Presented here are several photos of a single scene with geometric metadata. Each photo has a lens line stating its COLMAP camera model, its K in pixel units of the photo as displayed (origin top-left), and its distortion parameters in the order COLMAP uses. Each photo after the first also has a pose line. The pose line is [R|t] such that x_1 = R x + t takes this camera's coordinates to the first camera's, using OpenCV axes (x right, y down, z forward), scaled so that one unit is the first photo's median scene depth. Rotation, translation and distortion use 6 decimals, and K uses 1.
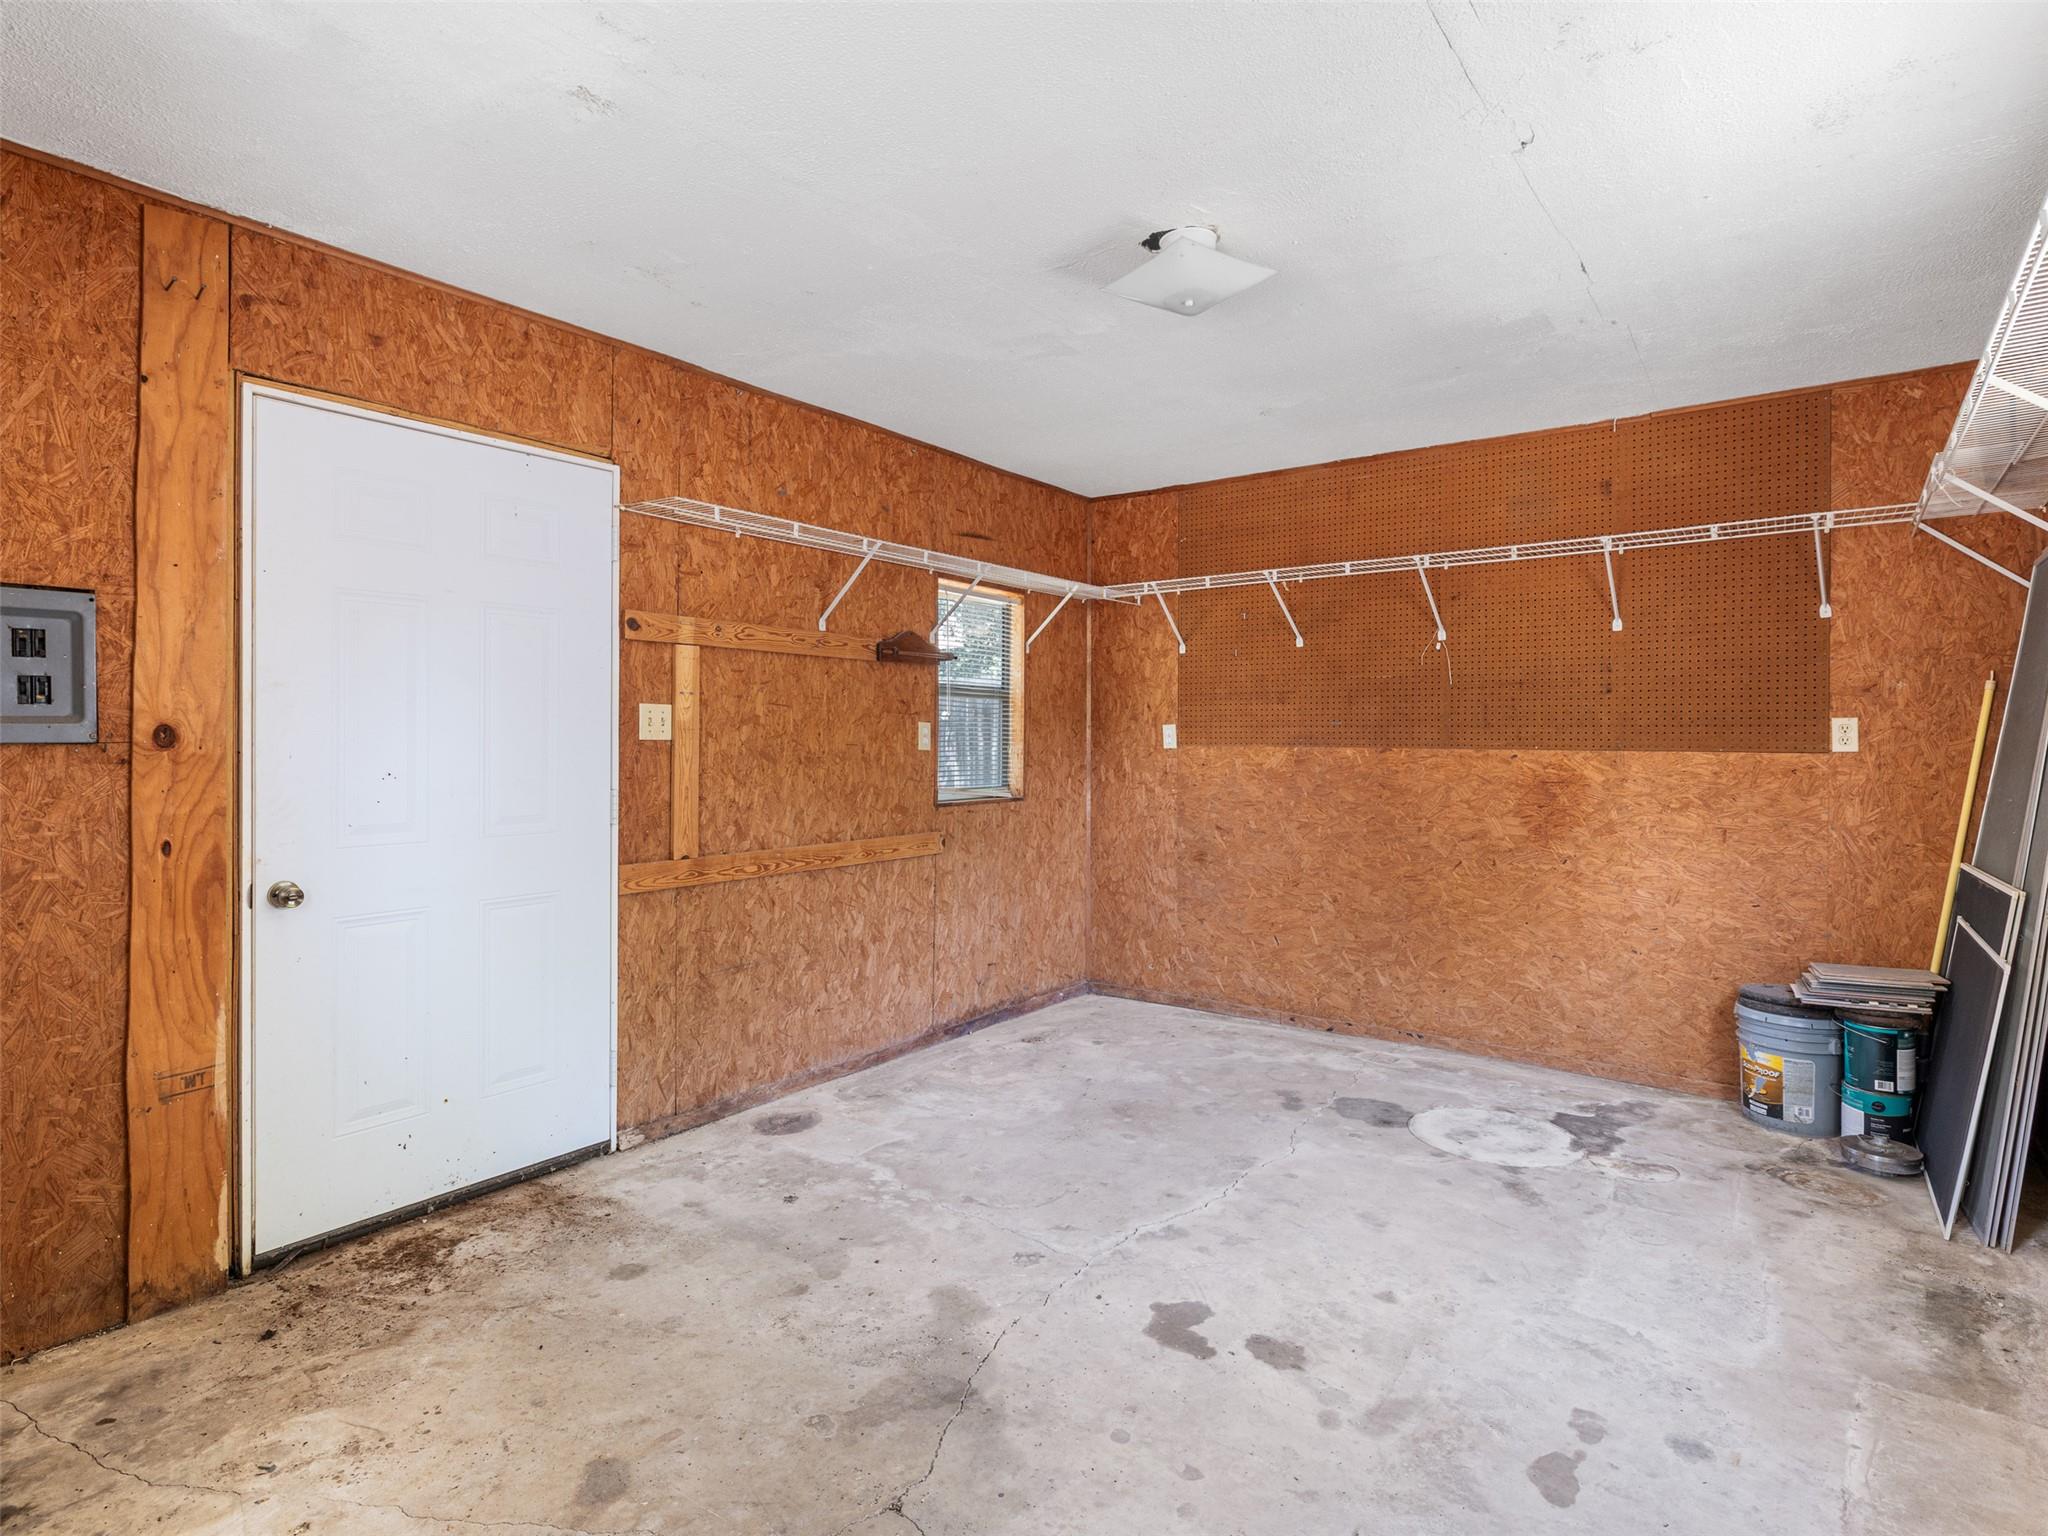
lens RADIAL K [[1099.0, 0, 1023.6], [0, 1099.0, 761.0], [0, 0, 1]] dist [0.003217, -0.000044]
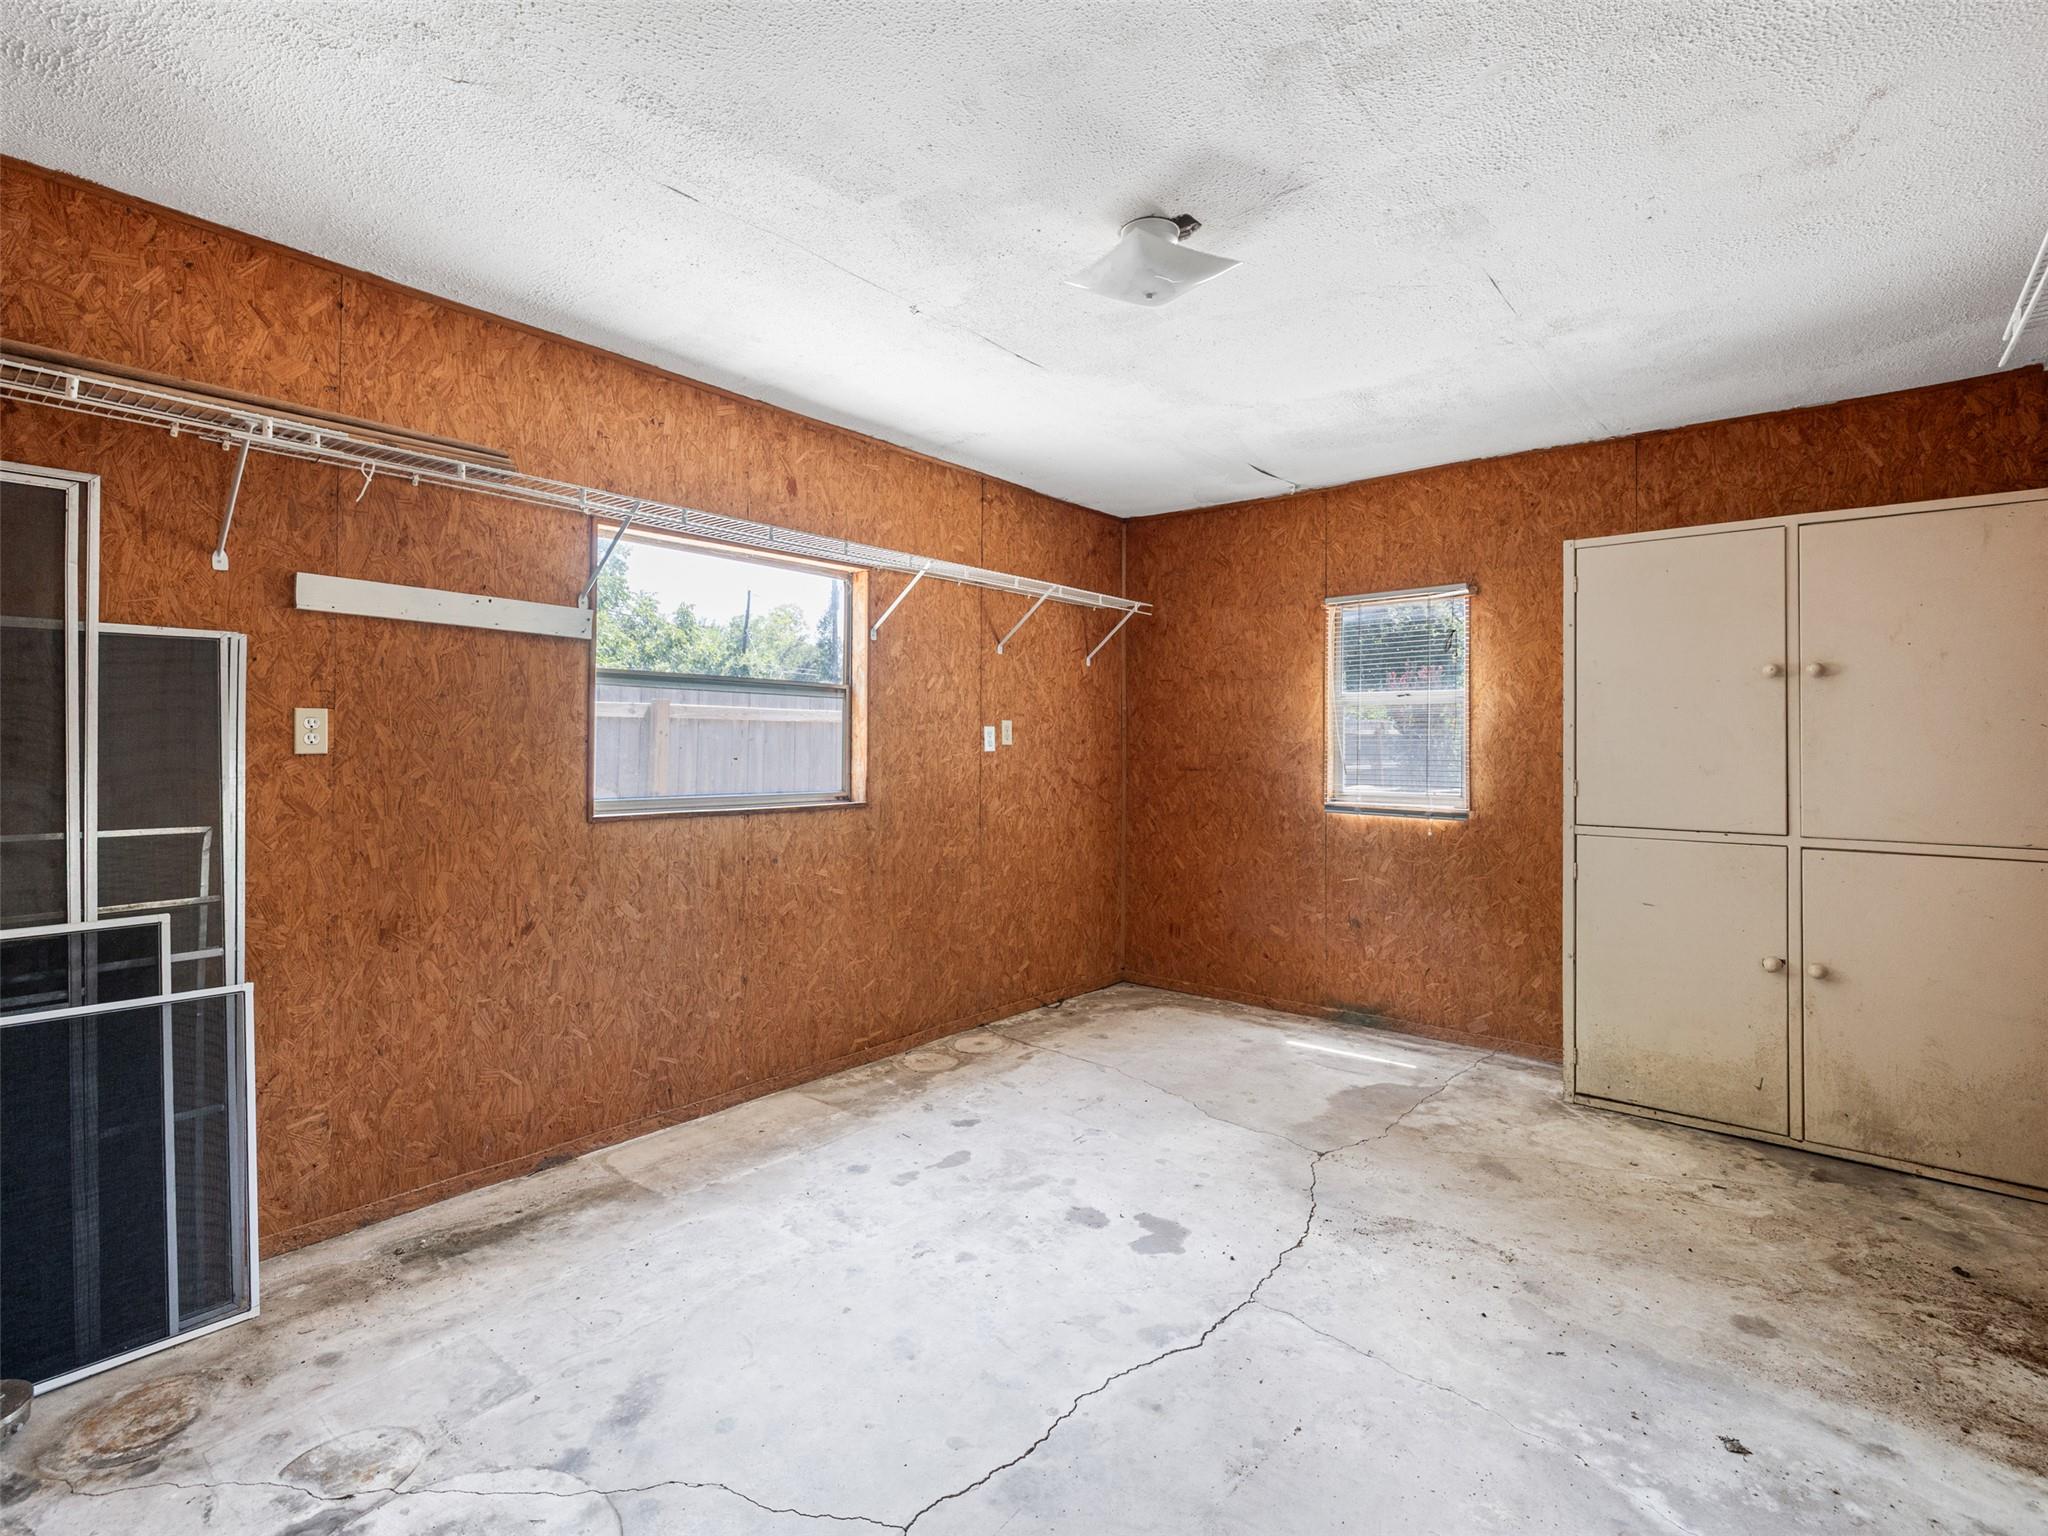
lens RADIAL K [[989.3, 0, 1024.9], [0, 989.3, 754.2], [0, 0, 1]] dist [0.003893, -0.000699]
pose [[-0.998880, -0.009638, 0.046320, 0.230173], [-0.008363, 0.999583, 0.027643, -0.035445], [-0.046567, 0.027224, -0.998544, 1.949392]]
